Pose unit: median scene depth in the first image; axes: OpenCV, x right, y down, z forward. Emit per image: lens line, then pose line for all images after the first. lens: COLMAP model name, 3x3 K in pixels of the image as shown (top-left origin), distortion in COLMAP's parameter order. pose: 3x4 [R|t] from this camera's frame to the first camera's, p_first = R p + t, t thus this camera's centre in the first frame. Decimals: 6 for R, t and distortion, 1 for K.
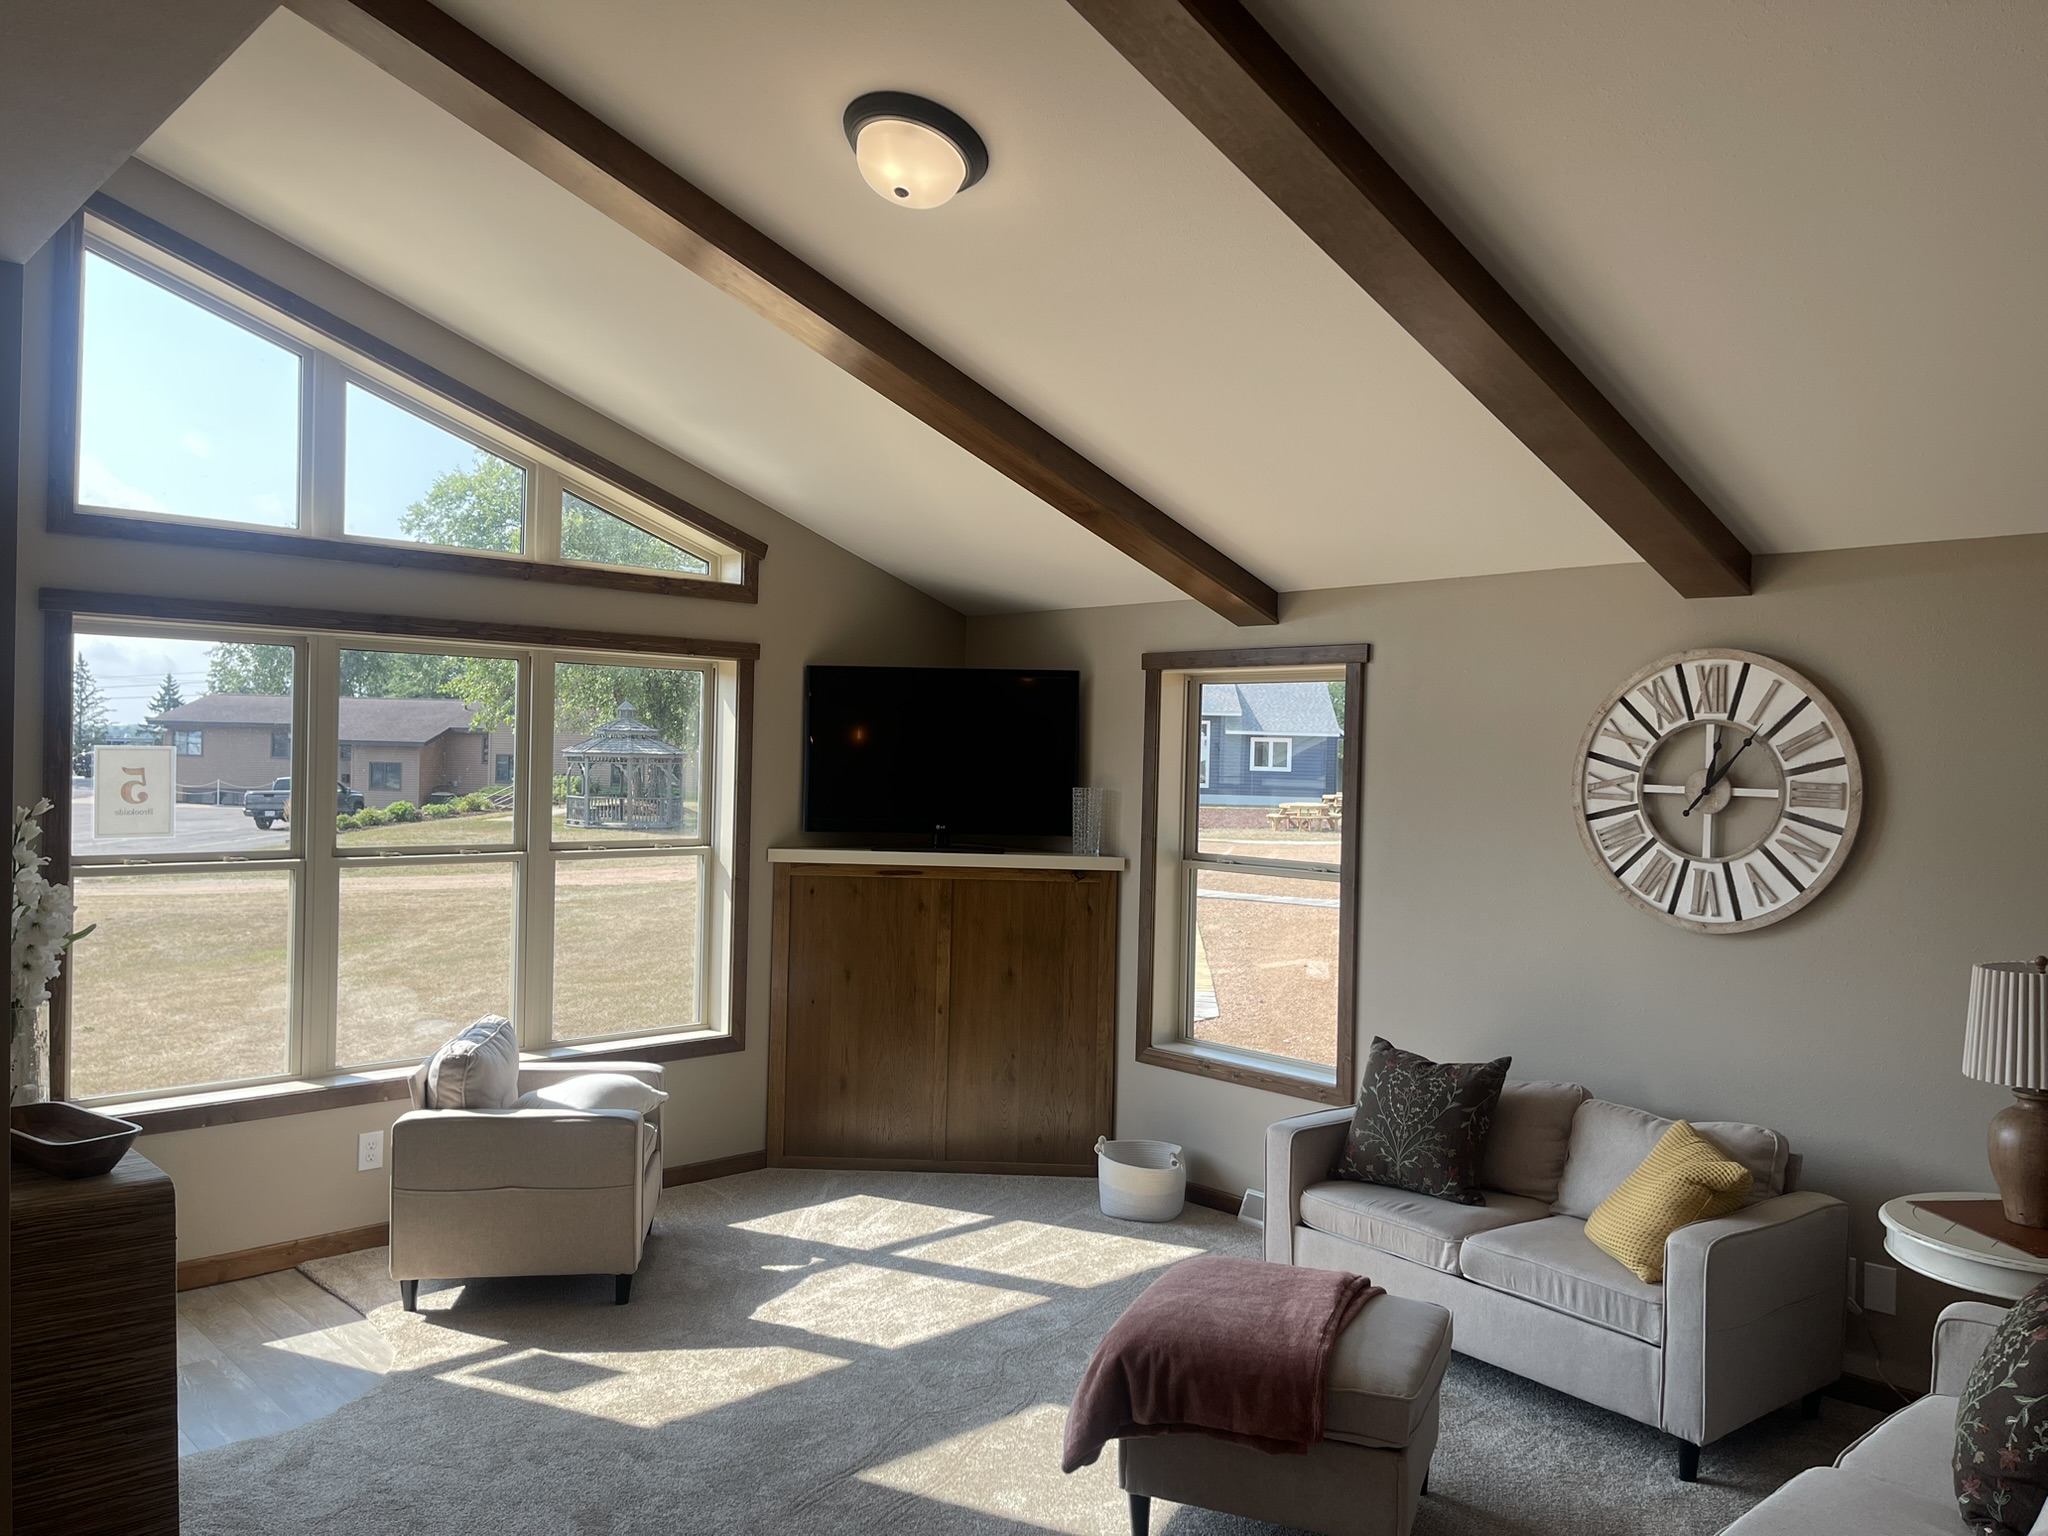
lens RADIAL K [[1545.4, 0, 1024.5], [0, 1545.4, 751.6], [0, 0, 1]] dist [0.046014, -0.031620]
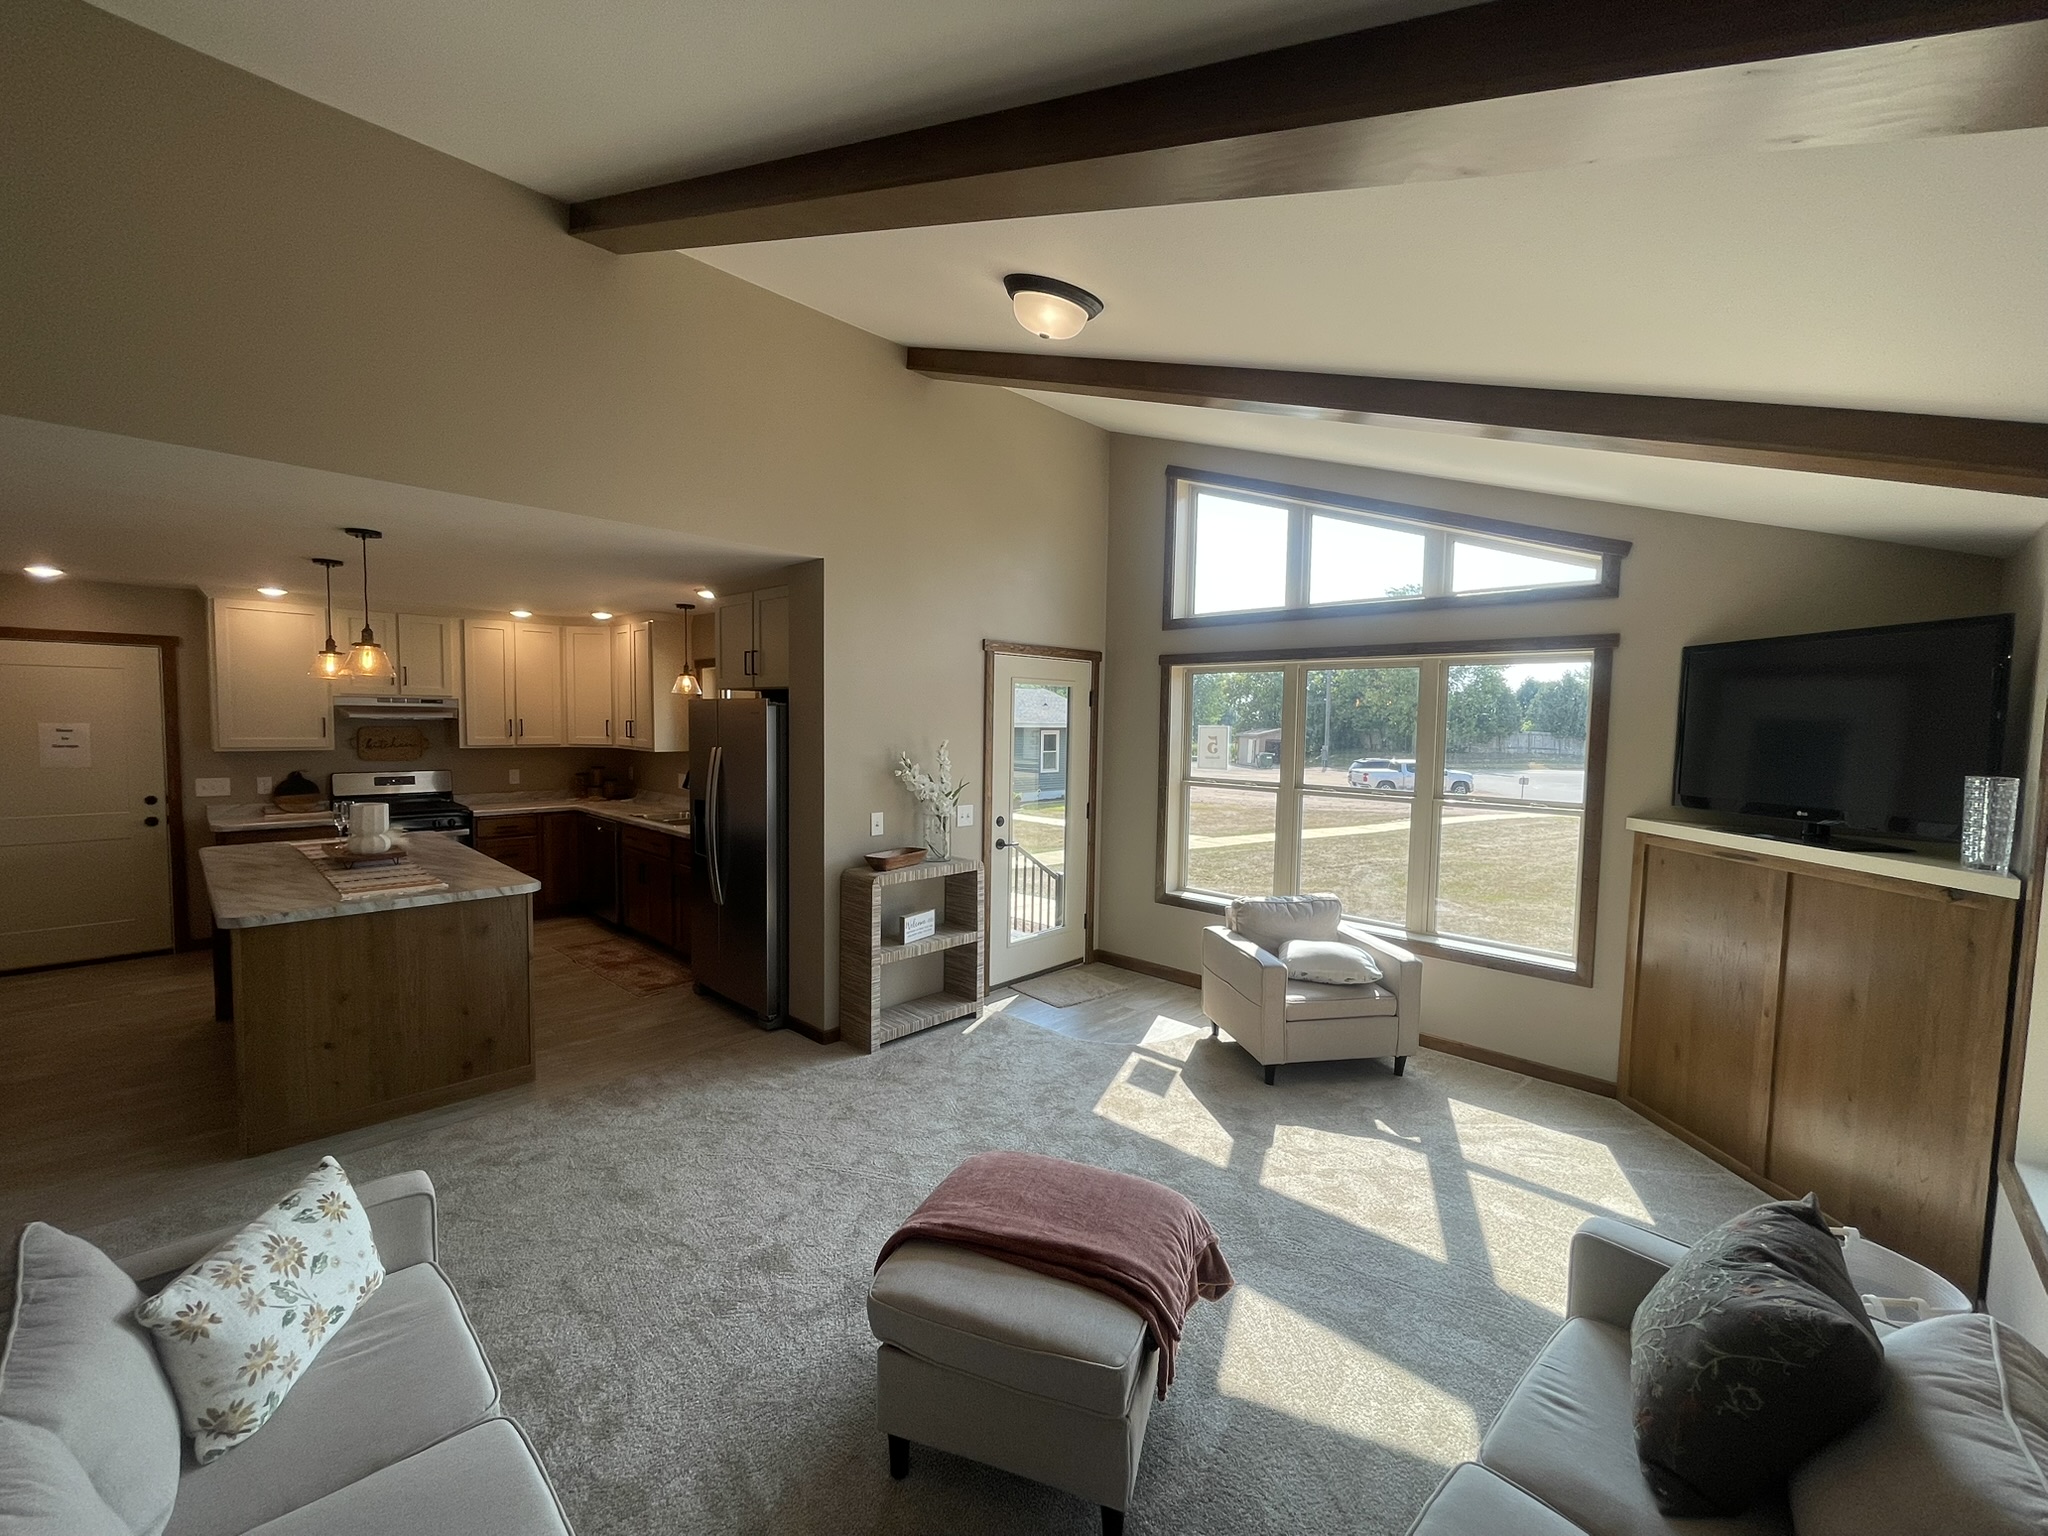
lens RADIAL K [[822.3, 0, 1002.3], [0, 822.3, 764.5], [0, 0, 1]] dist [0.002988, 0.000508]
pose [[0.052270, 0.036114, -0.997980, 0.469836], [-0.016640, 0.999239, 0.035288, 0.013246], [0.998494, 0.014762, 0.052831, 0.611588]]
